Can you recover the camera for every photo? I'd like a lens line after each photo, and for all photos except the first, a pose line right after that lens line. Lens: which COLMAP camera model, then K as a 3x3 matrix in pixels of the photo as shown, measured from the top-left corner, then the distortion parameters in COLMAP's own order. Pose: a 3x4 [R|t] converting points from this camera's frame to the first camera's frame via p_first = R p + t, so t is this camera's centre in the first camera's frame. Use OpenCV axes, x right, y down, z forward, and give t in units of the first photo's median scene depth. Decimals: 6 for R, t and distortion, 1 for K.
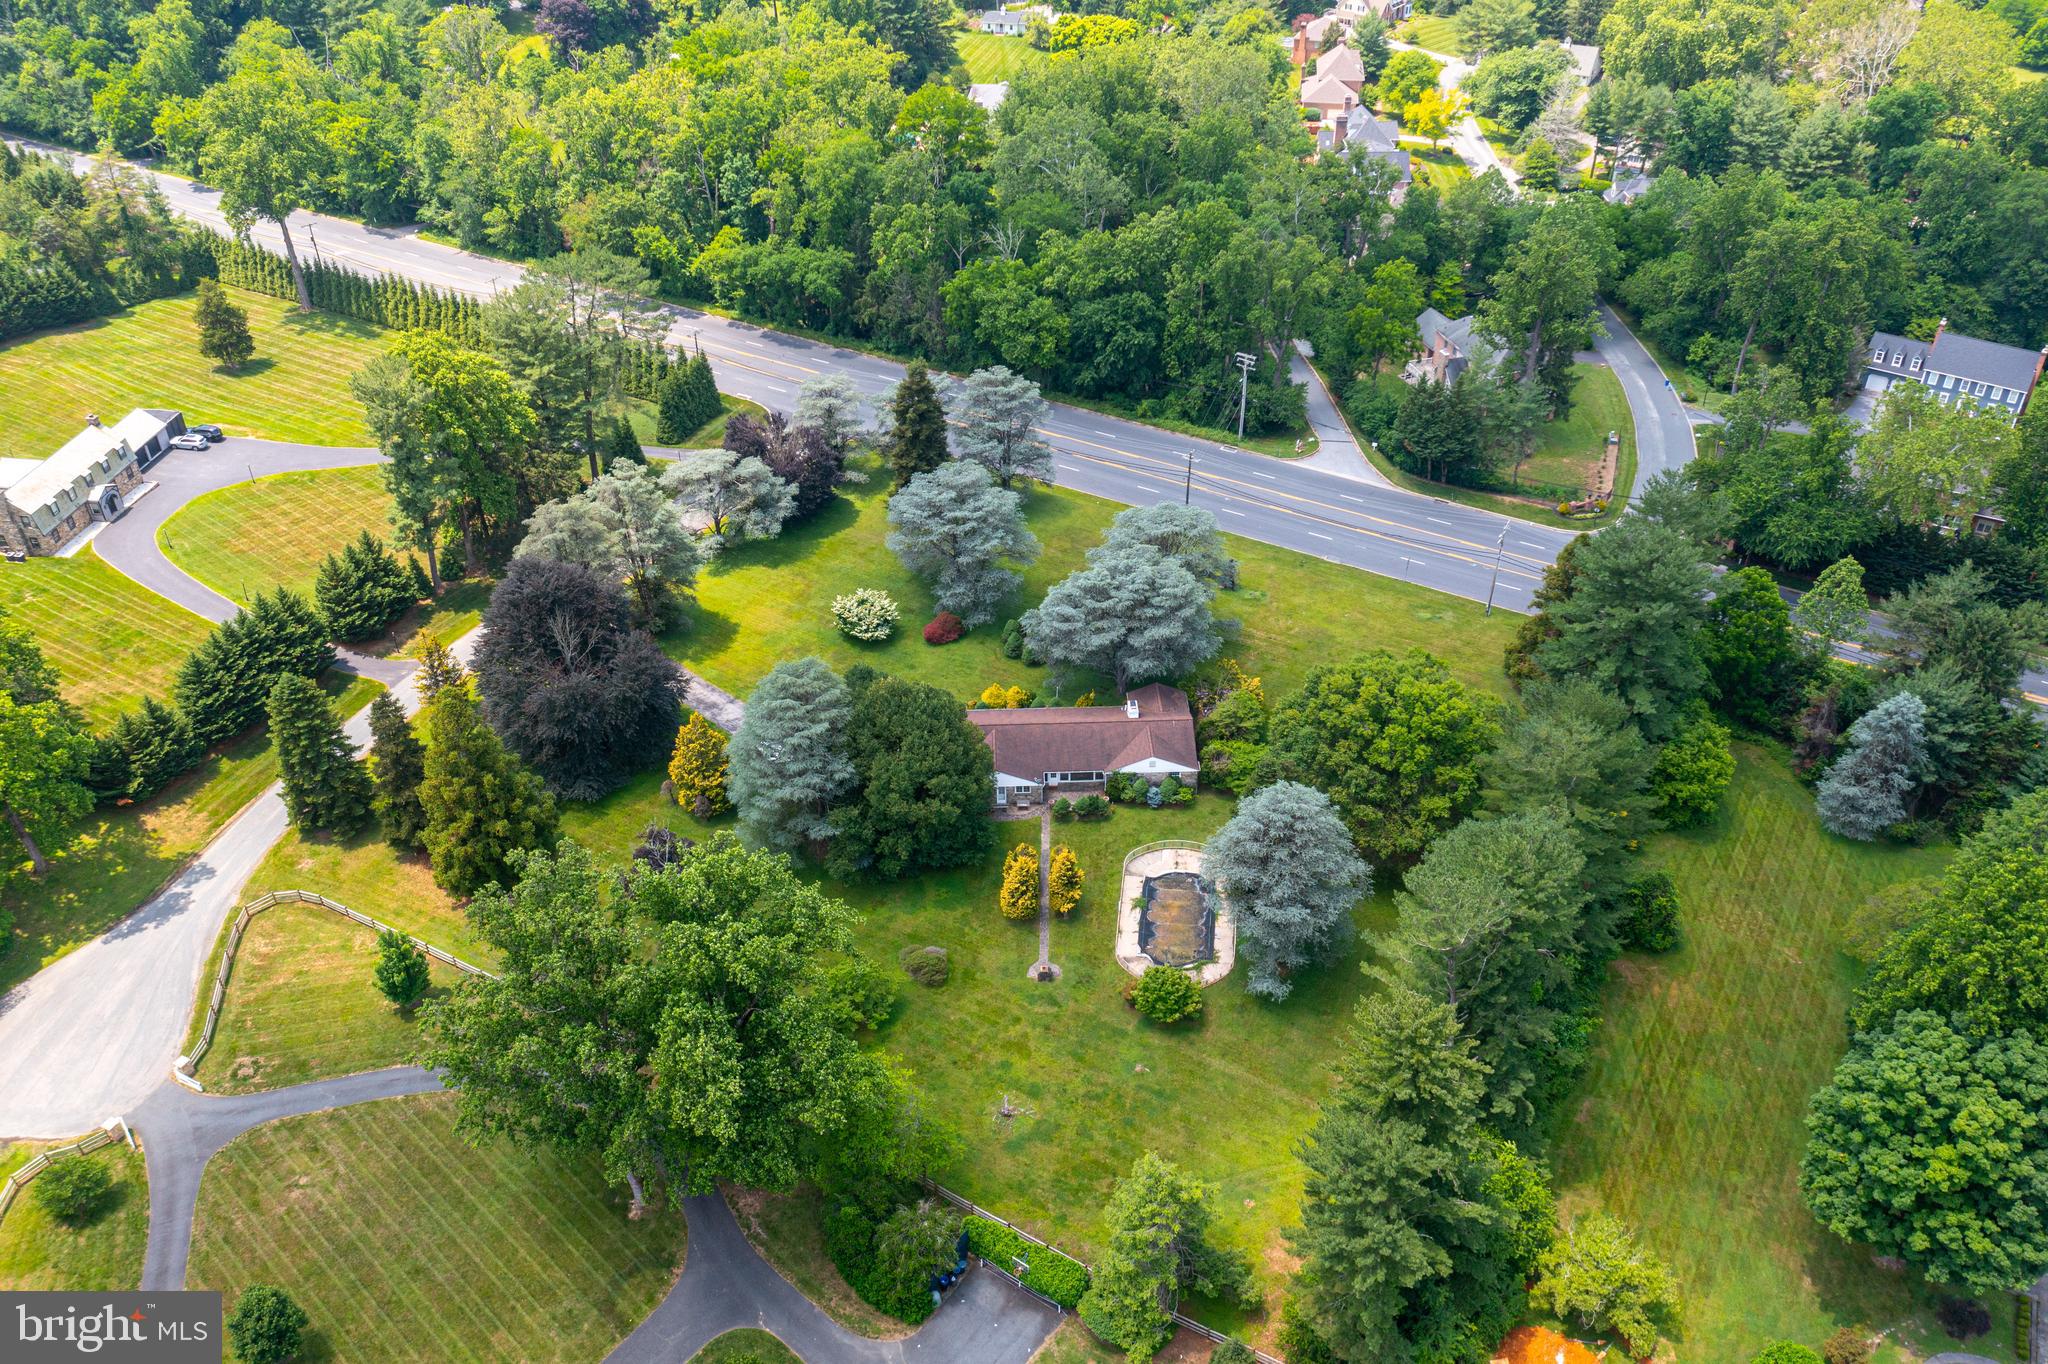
lens RADIAL K [[1606.8, 0, 1024.0], [0, 1606.8, 682.0], [0, 0, 1]] dist [-0.009293, -0.003307]
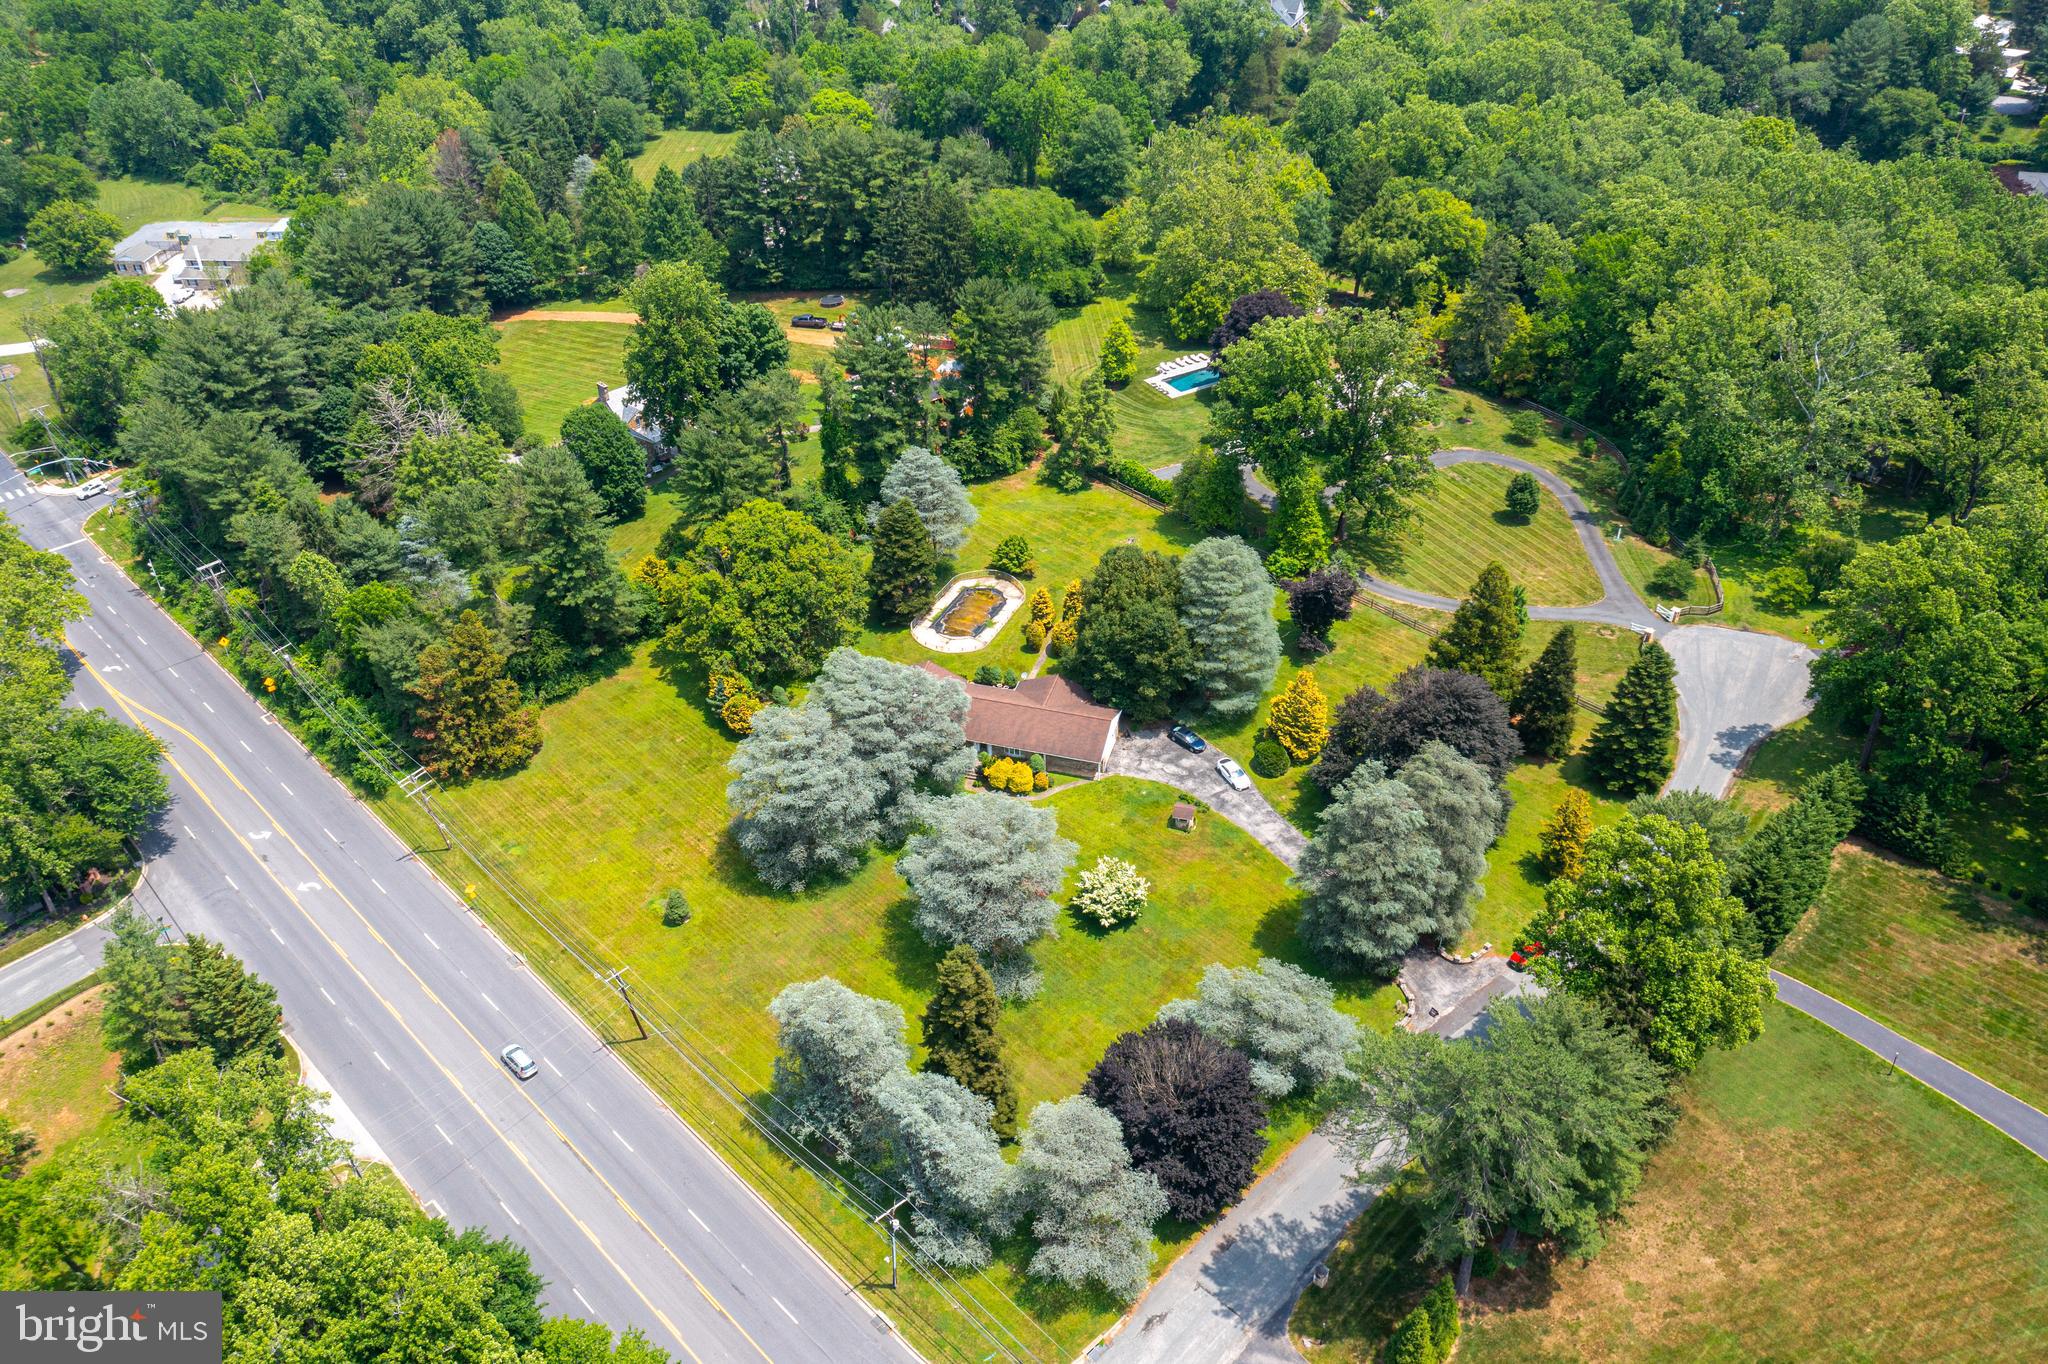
lens RADIAL K [[1603.9, 0, 1022.9], [0, 1603.9, 682.3], [0, 0, 1]] dist [-0.008023, -0.001212]
pose [[-0.949870, -0.155976, 0.270960, -0.305318], [0.210487, 0.321795, 0.923116, -1.009831], [-0.231177, 0.933873, -0.272832, 1.275396]]
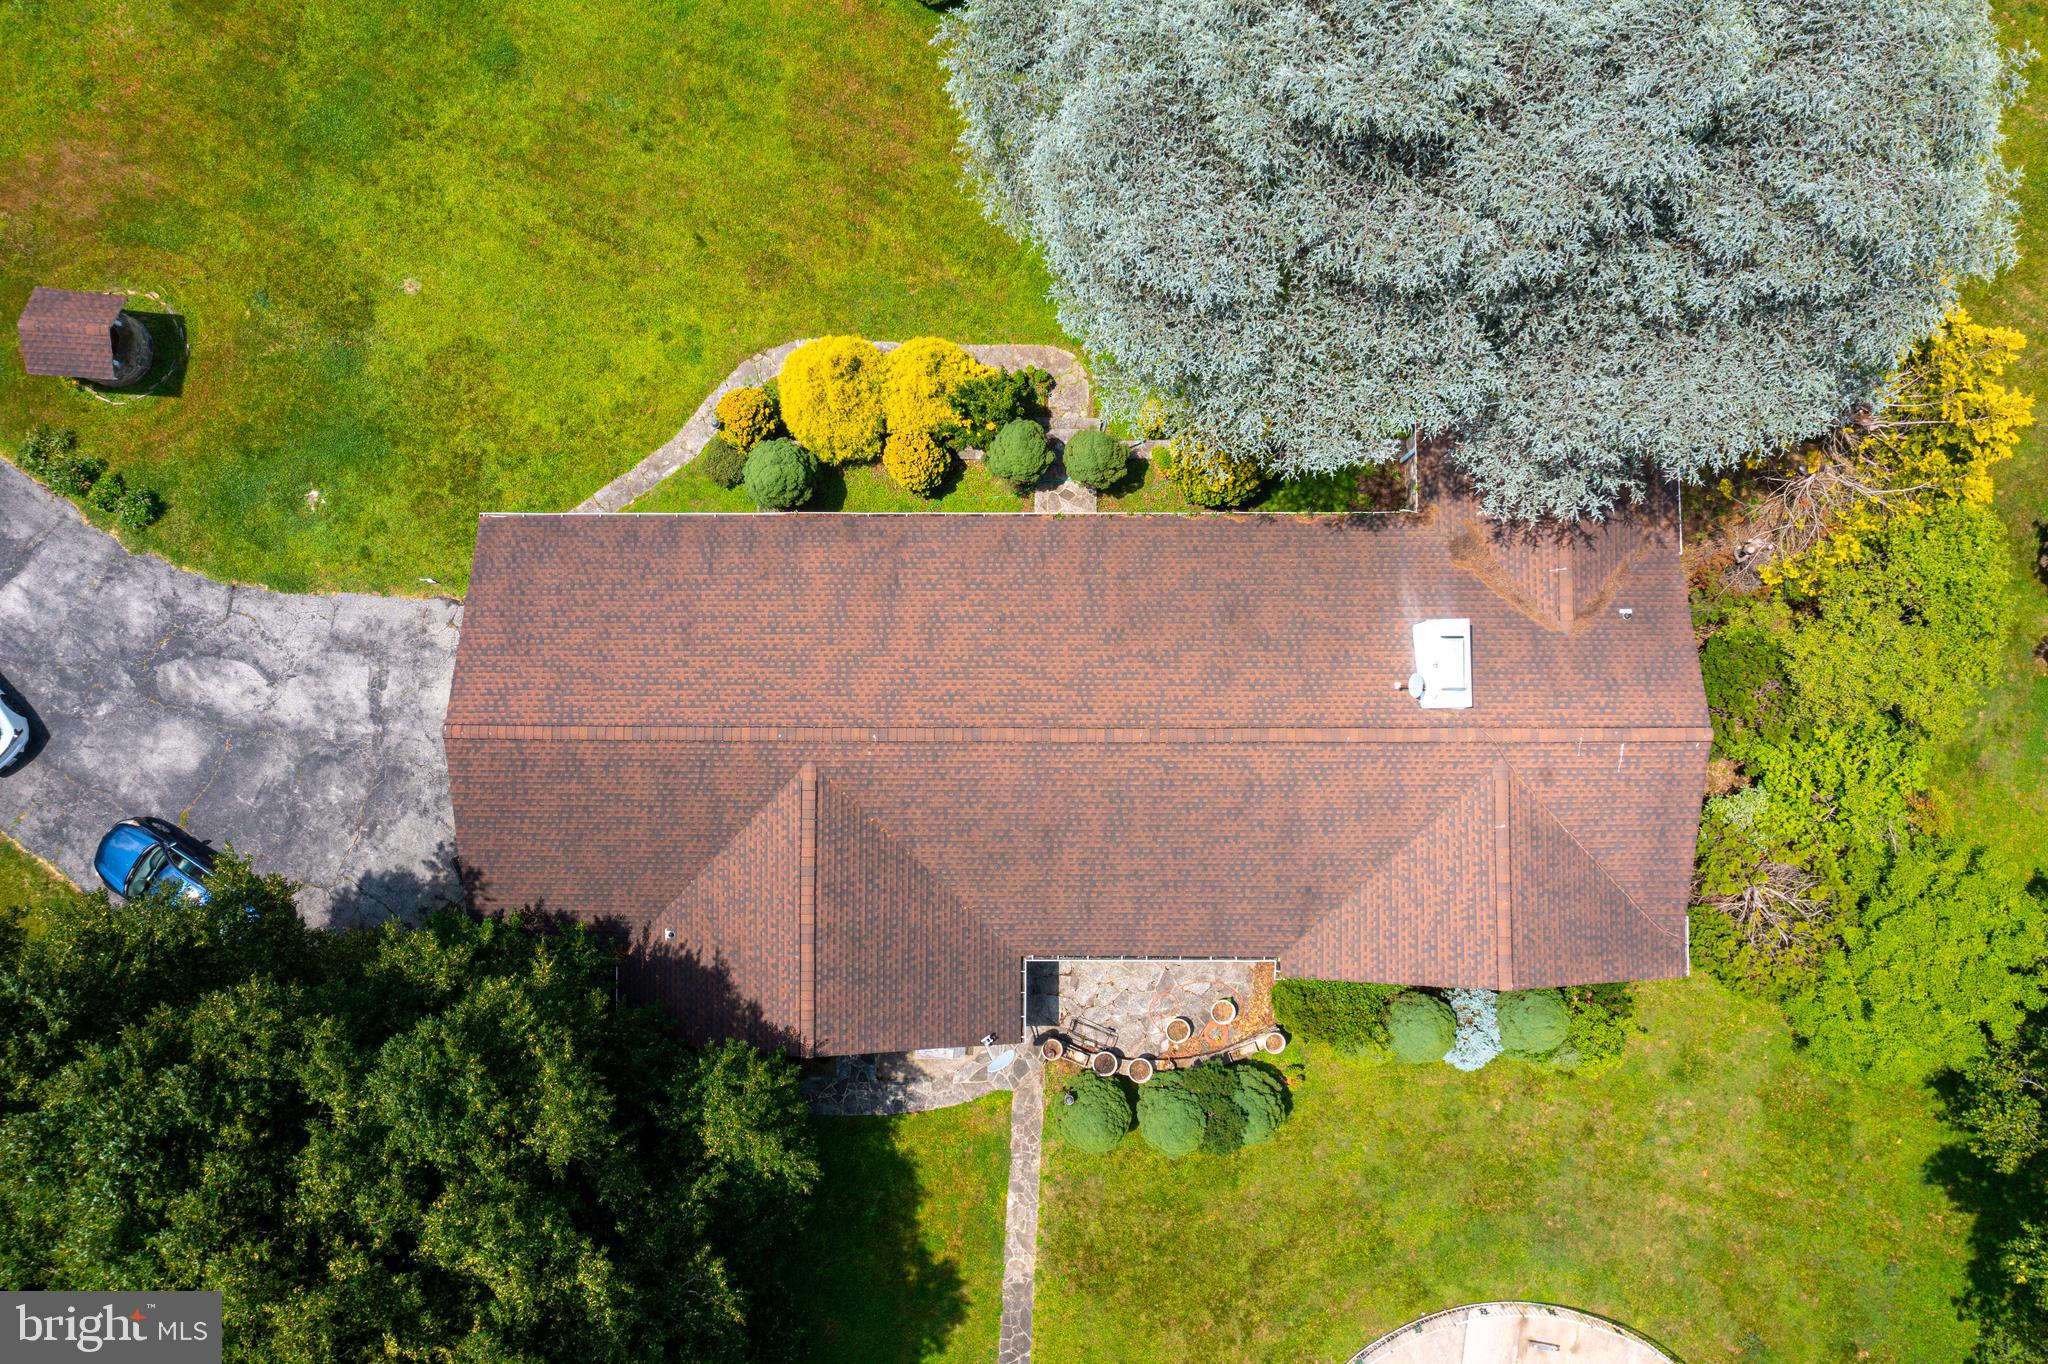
lens RADIAL K [[1603.9, 0, 1022.9], [0, 1603.9, 682.3], [0, 0, 1]] dist [-0.008023, -0.001212]
pose [[0.999489, 0.031165, -0.007096, 0.012360], [-0.013716, 0.618742, 0.785474, -0.151627], [0.028870, -0.784976, 0.618854, 0.856172]]
